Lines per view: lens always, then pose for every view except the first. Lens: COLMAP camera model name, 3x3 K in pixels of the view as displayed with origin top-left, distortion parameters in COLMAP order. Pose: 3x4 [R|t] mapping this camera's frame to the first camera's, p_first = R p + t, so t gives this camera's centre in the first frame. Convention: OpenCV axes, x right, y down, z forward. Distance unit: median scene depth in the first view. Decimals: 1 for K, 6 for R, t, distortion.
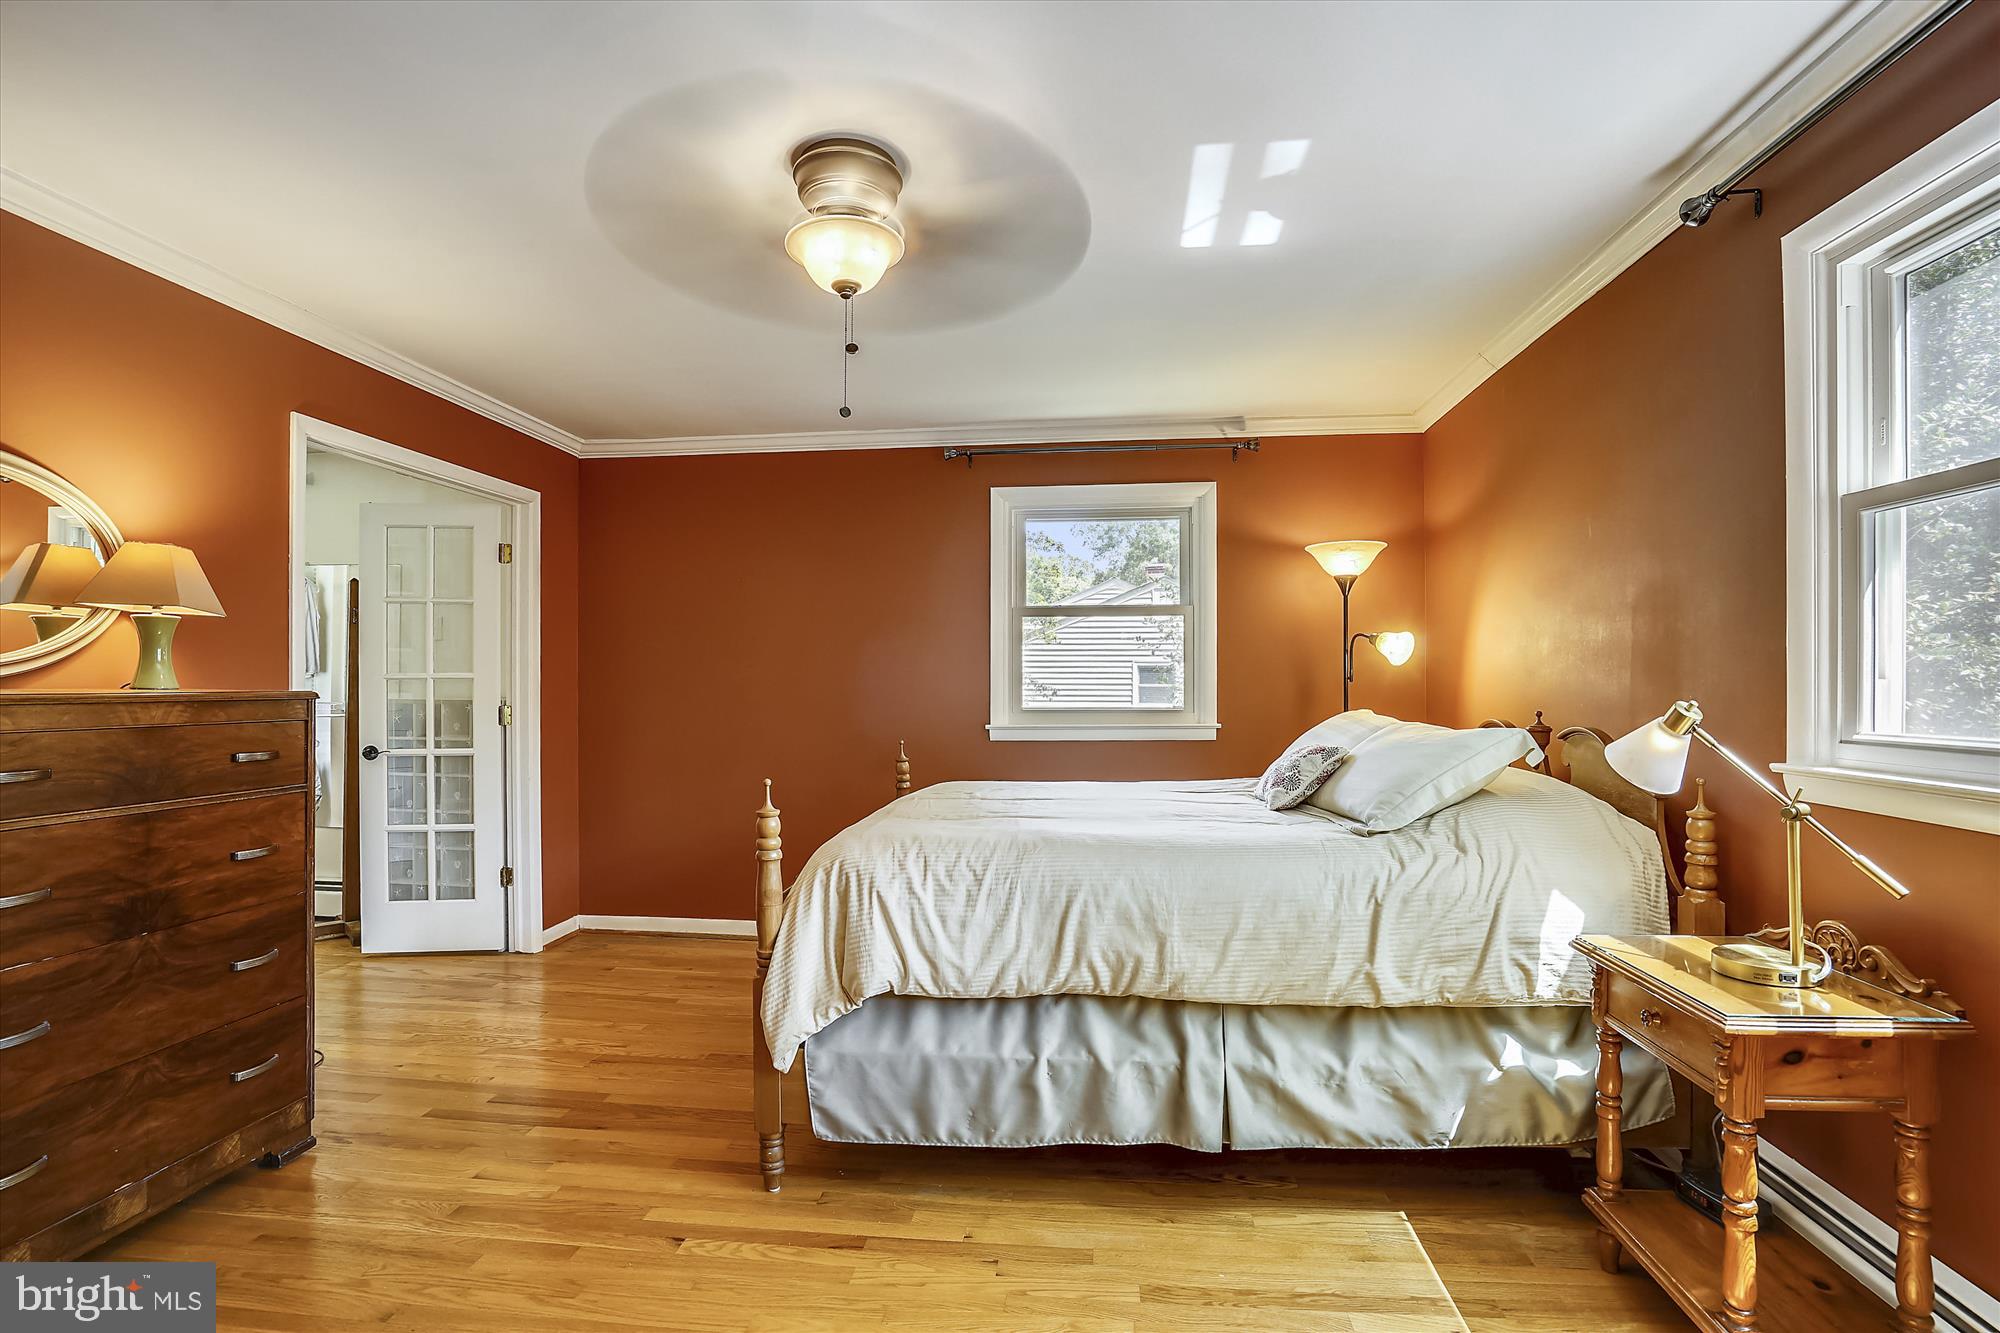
lens RADIAL K [[940.4, 0, 1006.3], [0, 940.4, 675.8], [0, 0, 1]] dist [-0.035160, 0.001468]
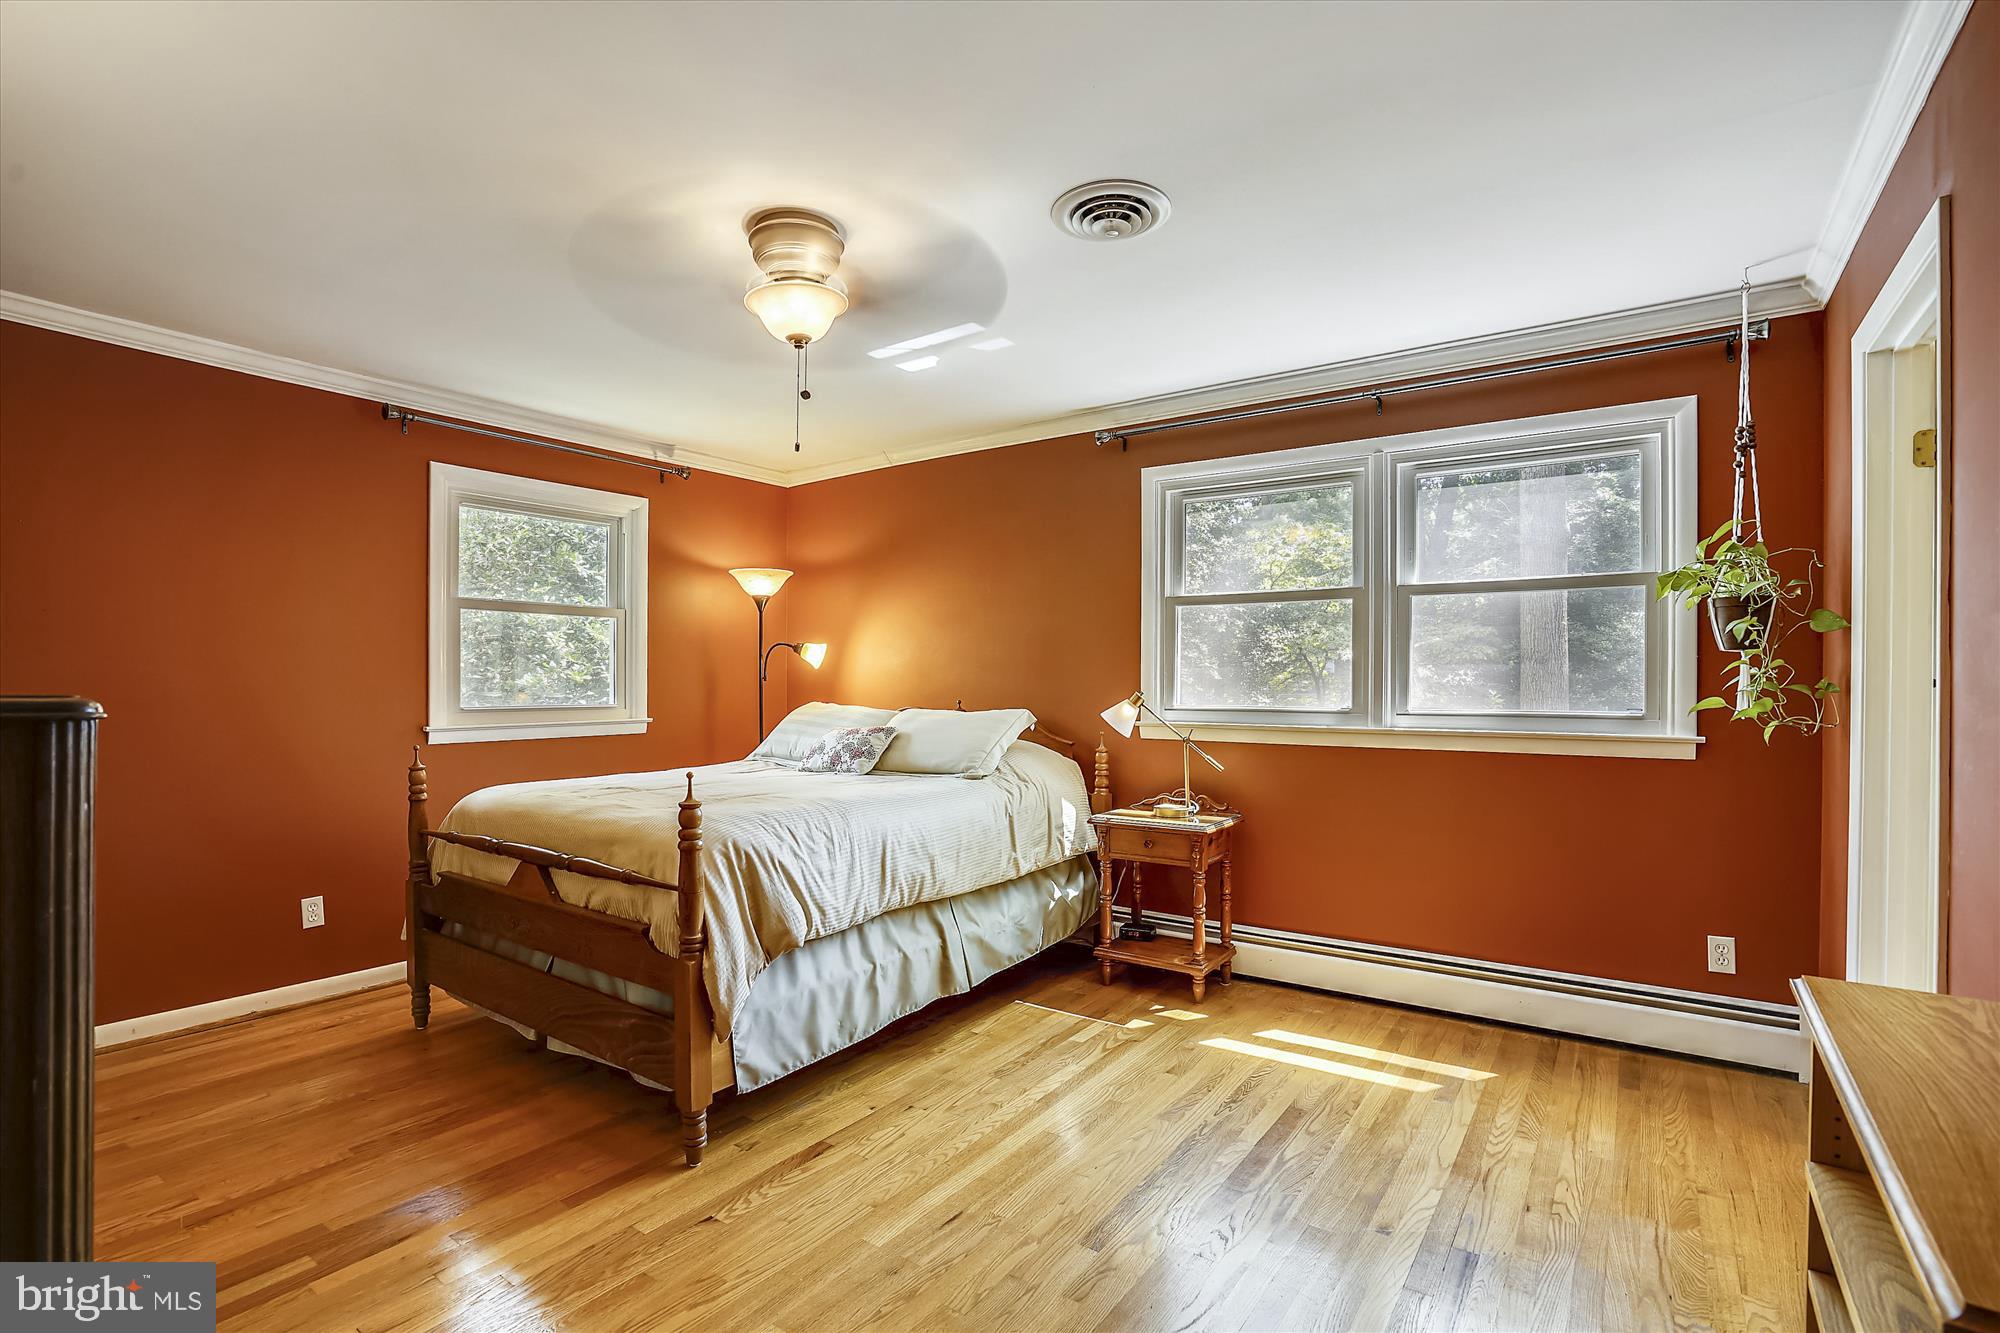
lens RADIAL K [[940.4, 0, 987.4], [0, 940.4, 683.2], [0, 0, 1]] dist [-0.035160, 0.001468]
pose [[0.498279, 0.003934, 0.867008, -1.031937], [-0.010529, 0.999943, 0.001514, 0.007347], [-0.866953, -0.009883, 0.498293, 0.206606]]
